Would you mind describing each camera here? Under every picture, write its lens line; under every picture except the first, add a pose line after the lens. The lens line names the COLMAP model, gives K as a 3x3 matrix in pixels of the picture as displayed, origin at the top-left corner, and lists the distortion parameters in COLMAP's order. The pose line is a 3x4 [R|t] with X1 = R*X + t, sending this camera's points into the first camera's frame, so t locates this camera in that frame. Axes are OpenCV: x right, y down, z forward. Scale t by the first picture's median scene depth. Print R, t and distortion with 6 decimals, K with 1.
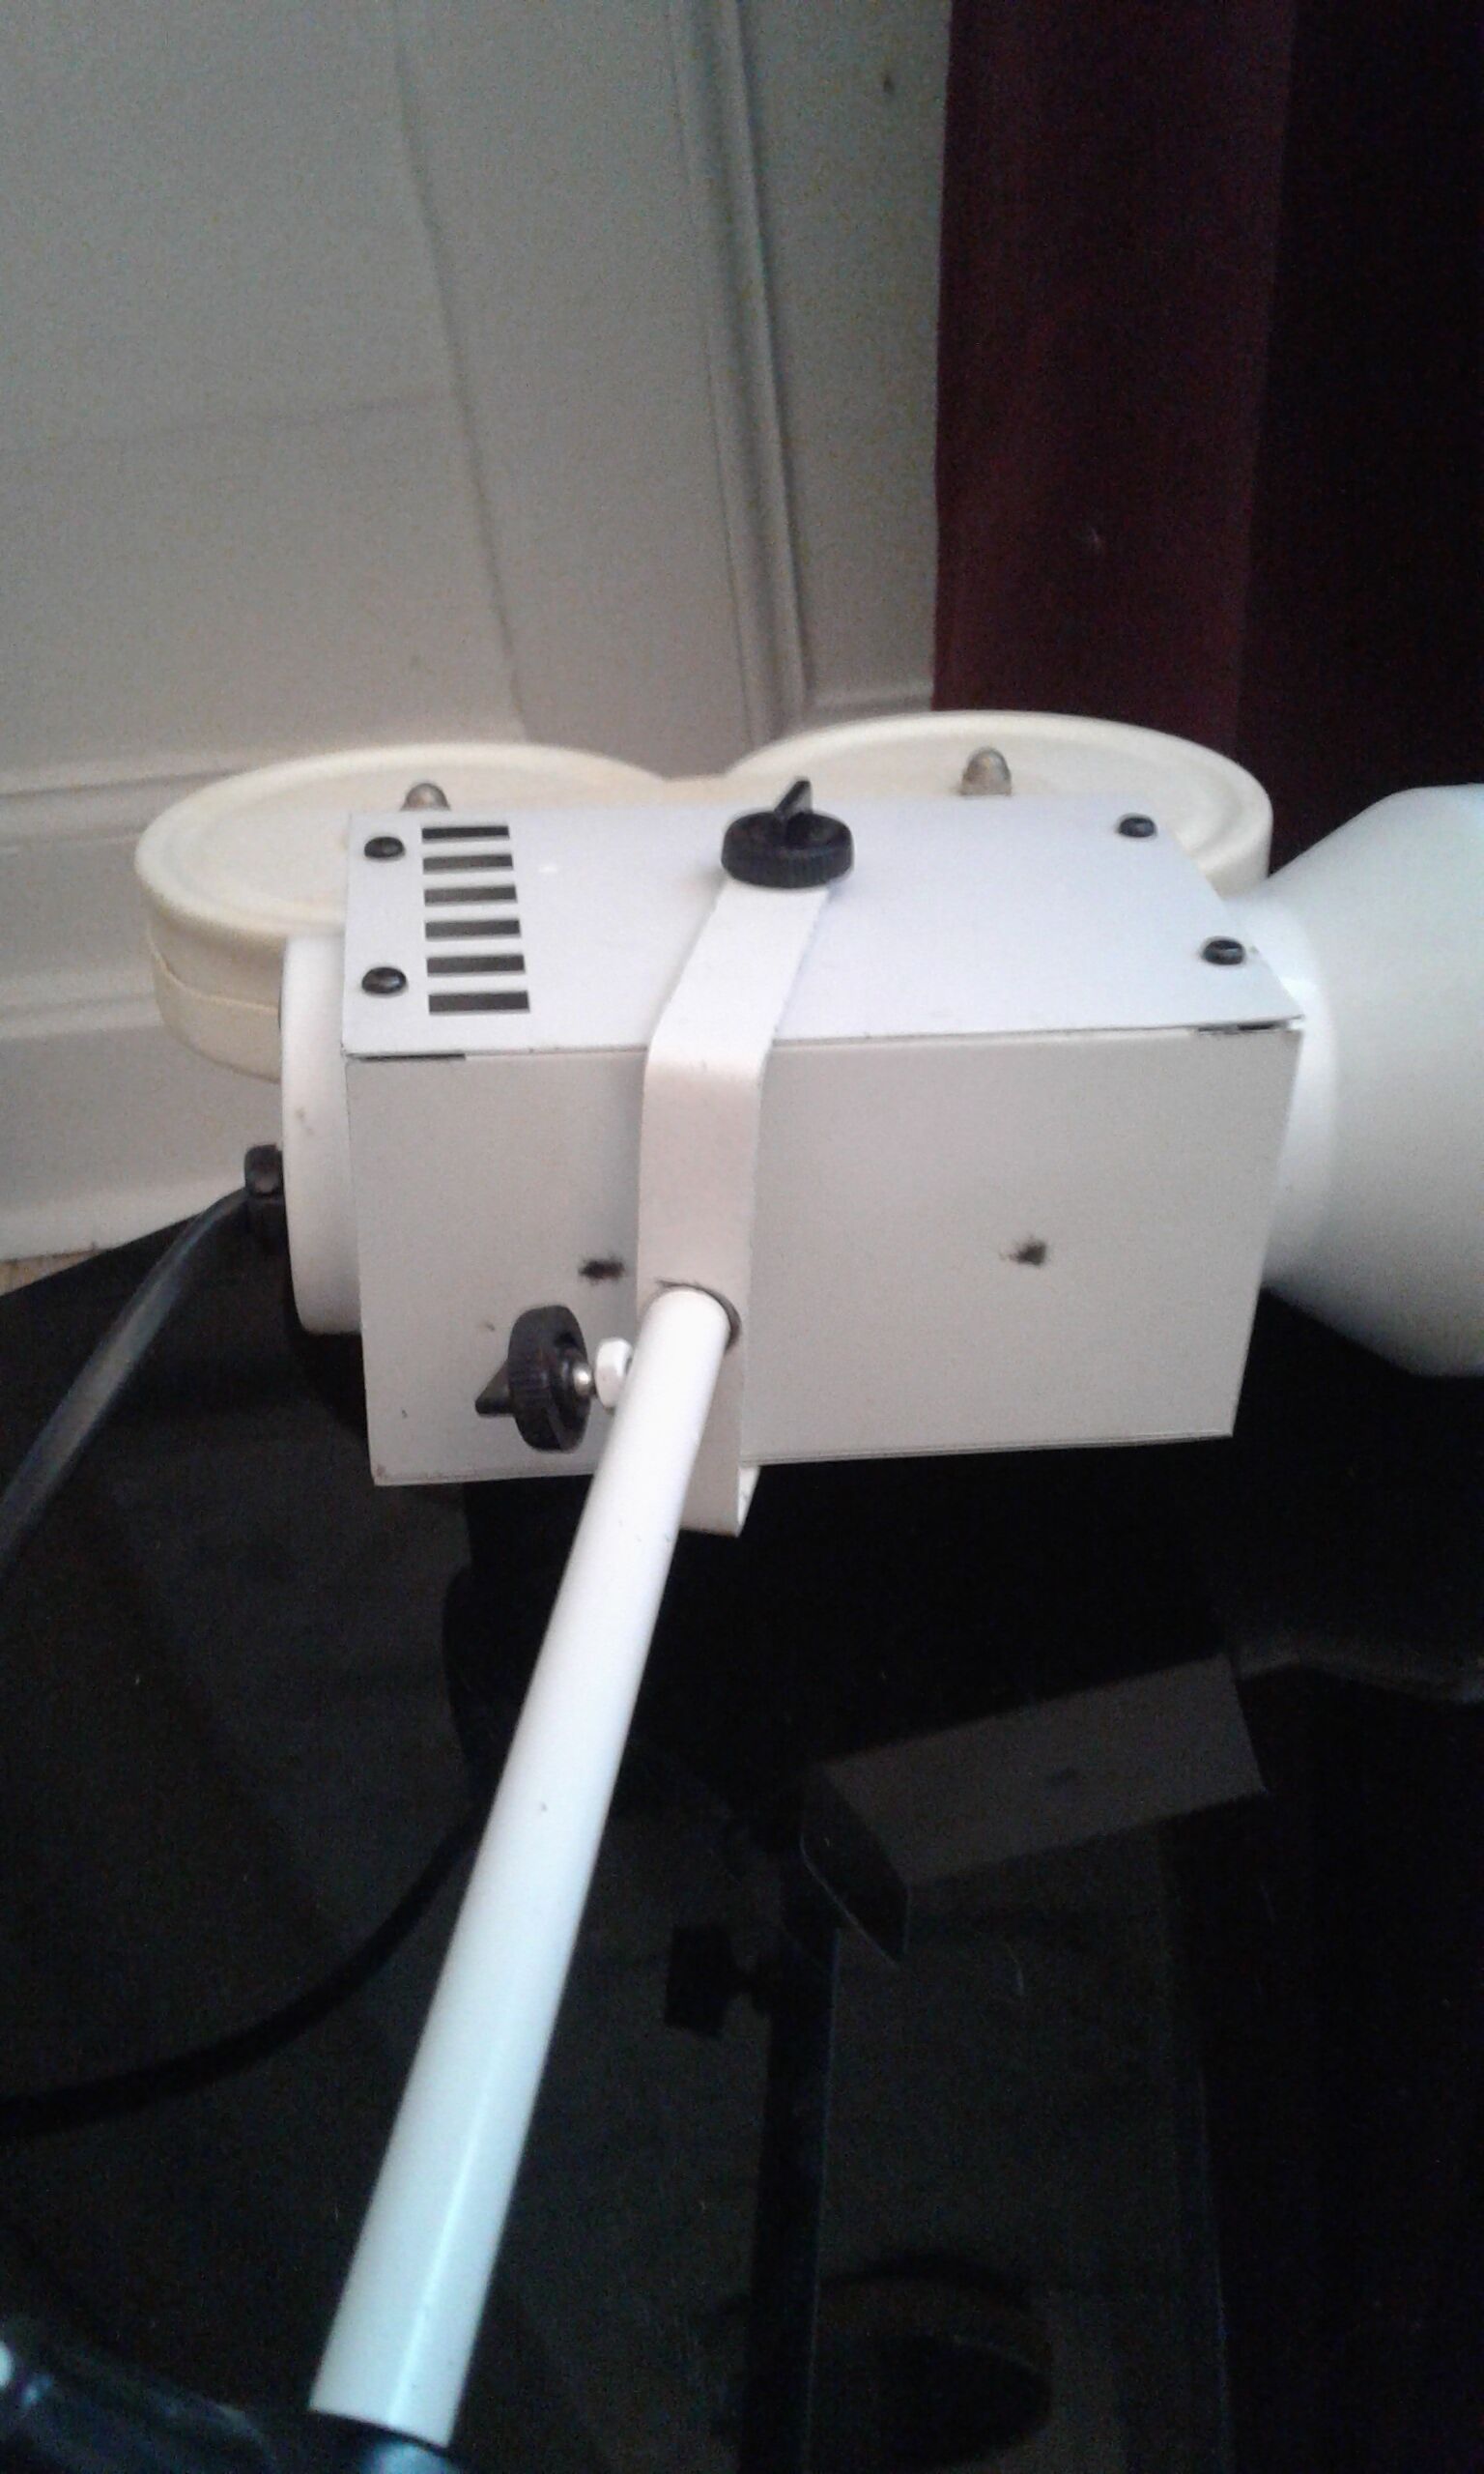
lens RADIAL K [[2362.9, 0, 742.0], [0, 2362.9, 1237.0], [0, 0, 1]] dist [0.014641, -0.012474]
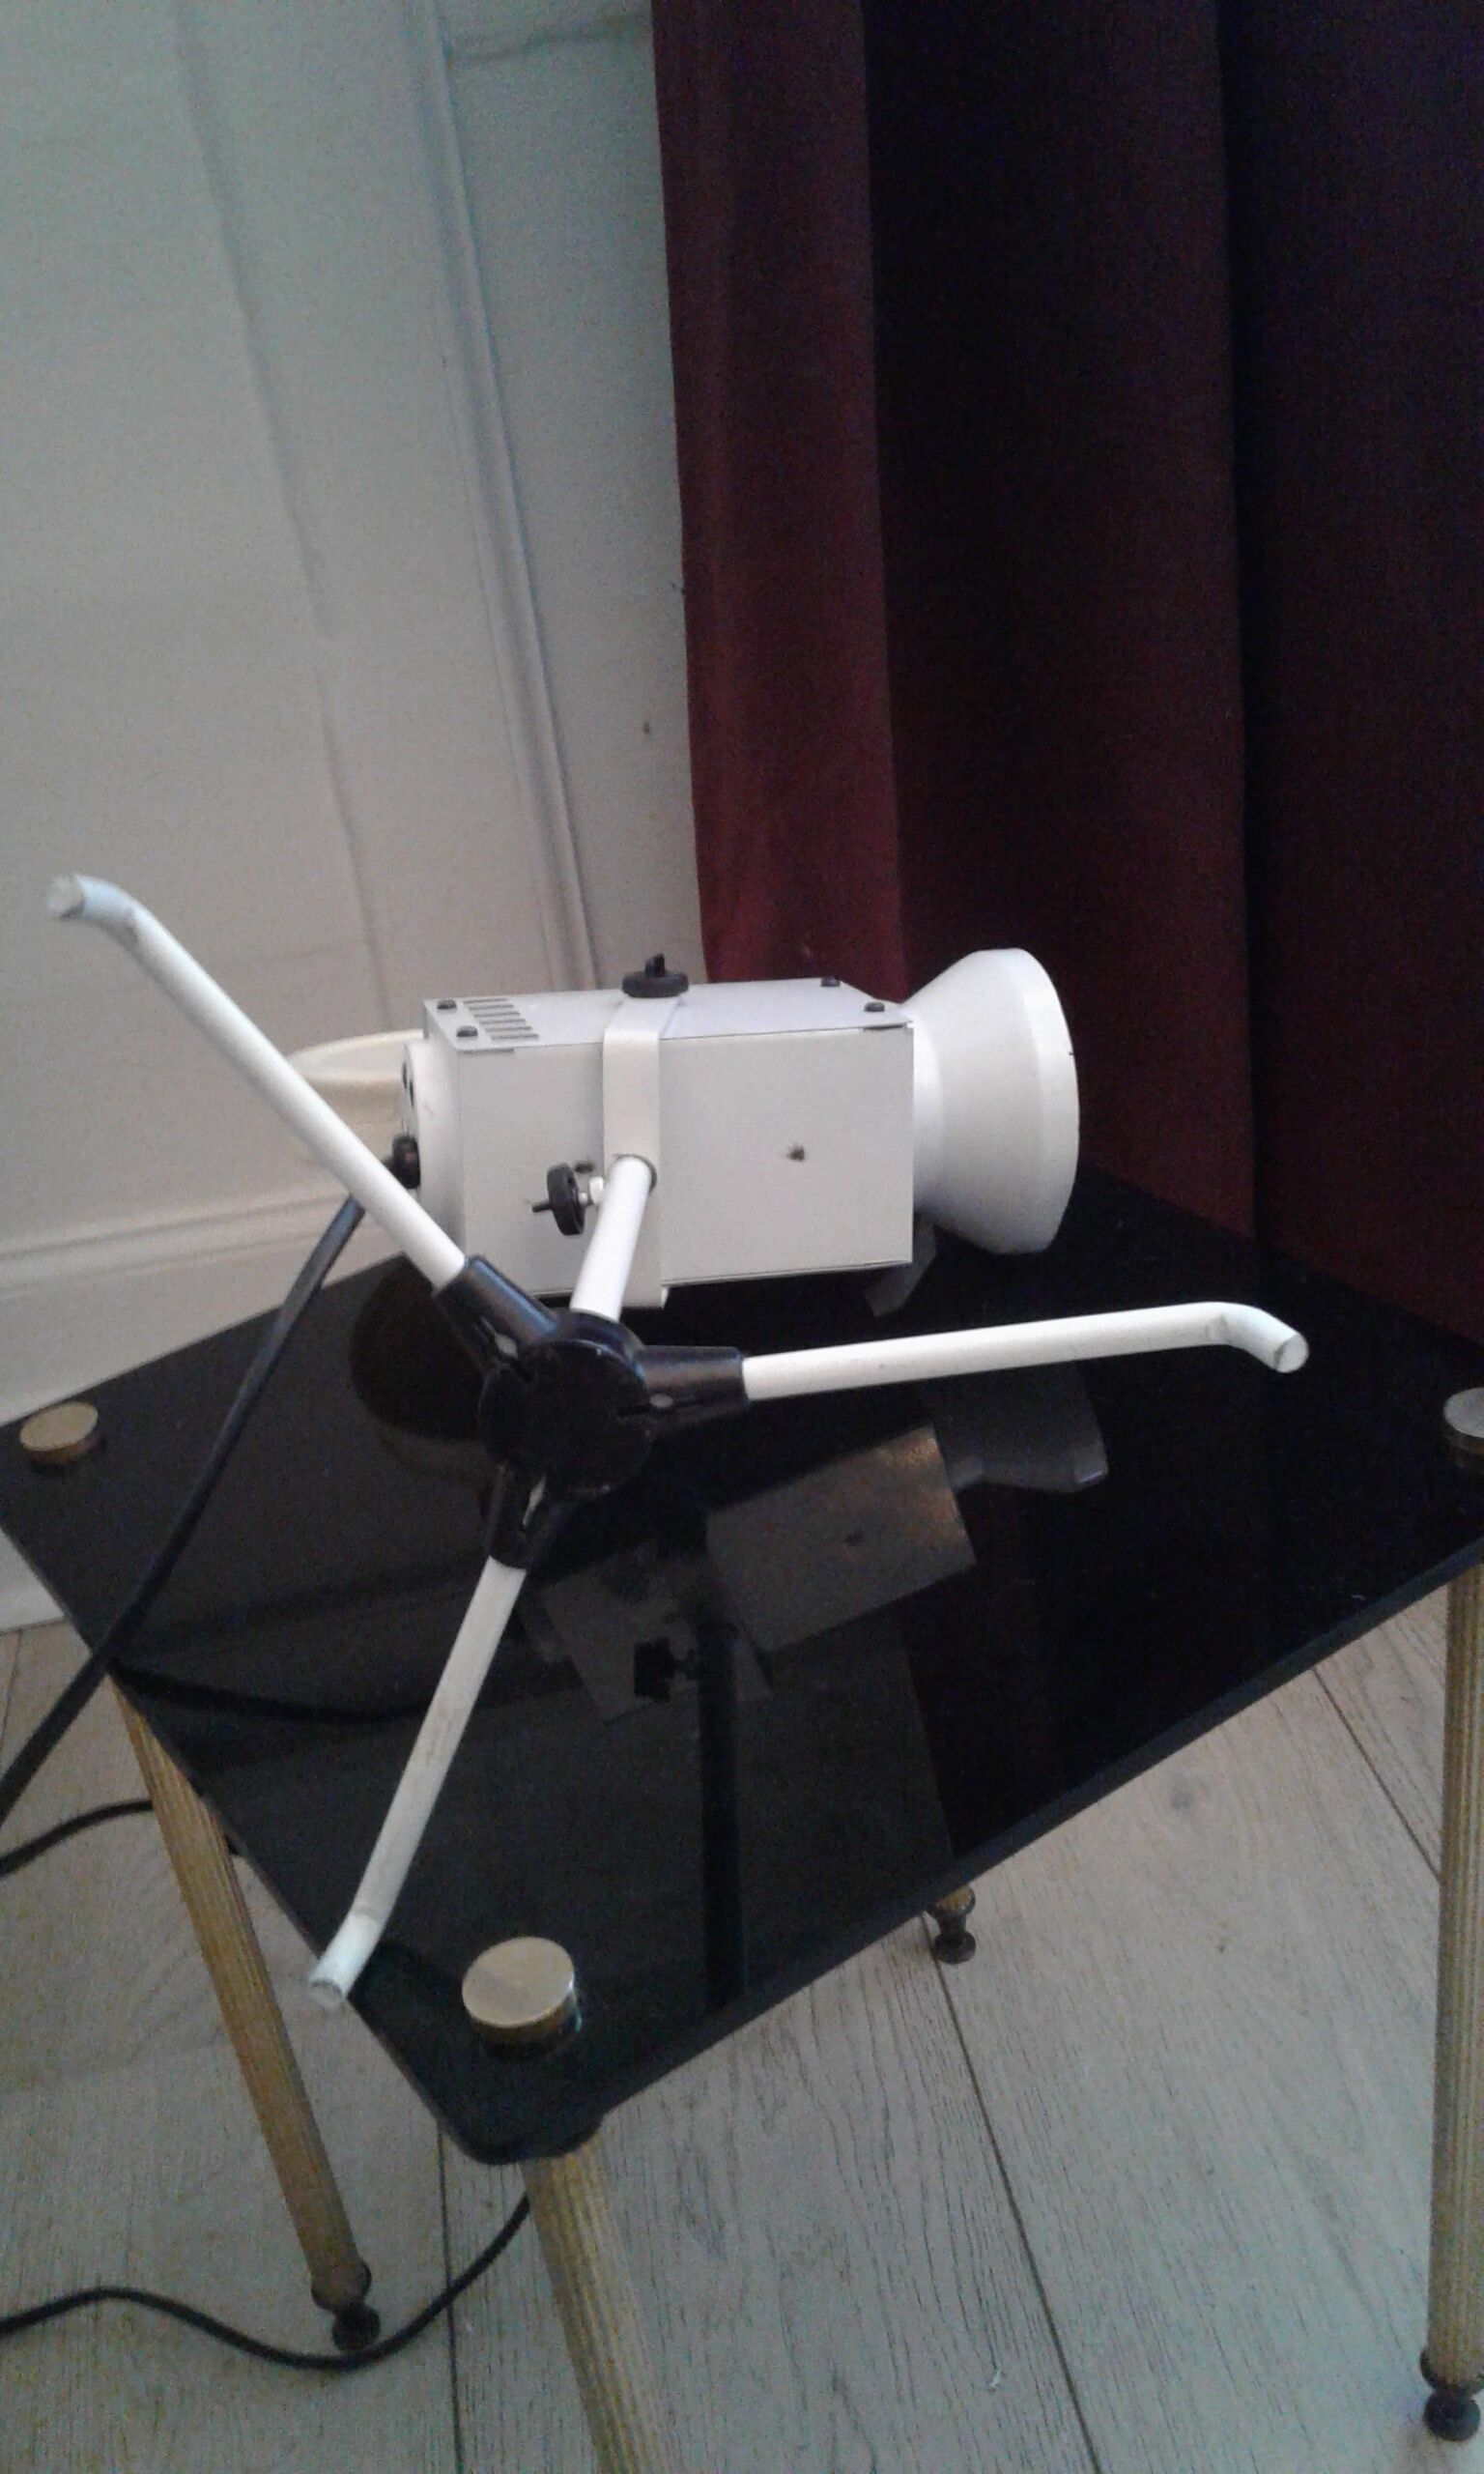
lens RADIAL K [[2354.2, 0, 742.0], [0, 2354.2, 1237.0], [0, 0, 1]] dist [0.026307, 0.009651]
pose [[0.992758, -0.070290, 0.097423, -0.127531], [0.094953, 0.955906, -0.277899, 0.649626], [-0.073594, 0.285137, 0.955657, -0.912397]]
